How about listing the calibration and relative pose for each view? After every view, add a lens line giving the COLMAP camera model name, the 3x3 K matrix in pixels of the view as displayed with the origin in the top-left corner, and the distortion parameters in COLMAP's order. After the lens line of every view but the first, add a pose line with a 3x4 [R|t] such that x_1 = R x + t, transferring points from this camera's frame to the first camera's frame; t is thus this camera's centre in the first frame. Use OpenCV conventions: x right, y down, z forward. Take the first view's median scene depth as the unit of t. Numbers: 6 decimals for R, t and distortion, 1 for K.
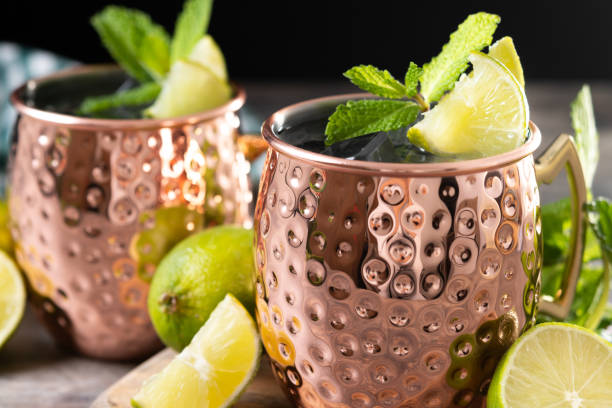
lens RADIAL K [[1558.5, 0, 306.0], [0, 1558.5, 204.0], [0, 0, 1]] dist [0.096331, -0.434829]
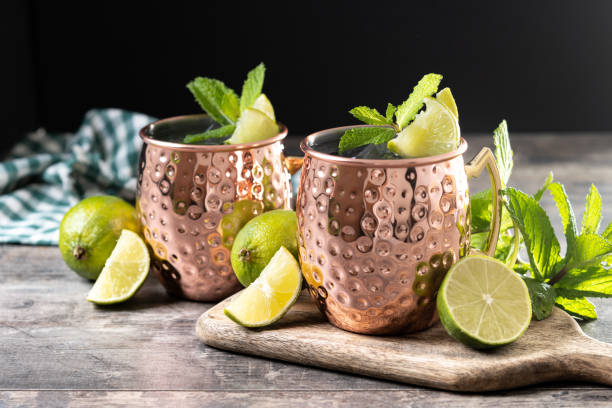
lens RADIAL K [[1558.5, 0, 306.0], [0, 1558.5, 204.0], [0, 0, 1]] dist [0.096331, -0.434829]
pose [[0.999761, -0.016587, -0.014245, 0.000062], [0.015780, 0.998360, -0.055035, 0.105389], [0.015135, 0.054797, 0.998383, -0.652538]]
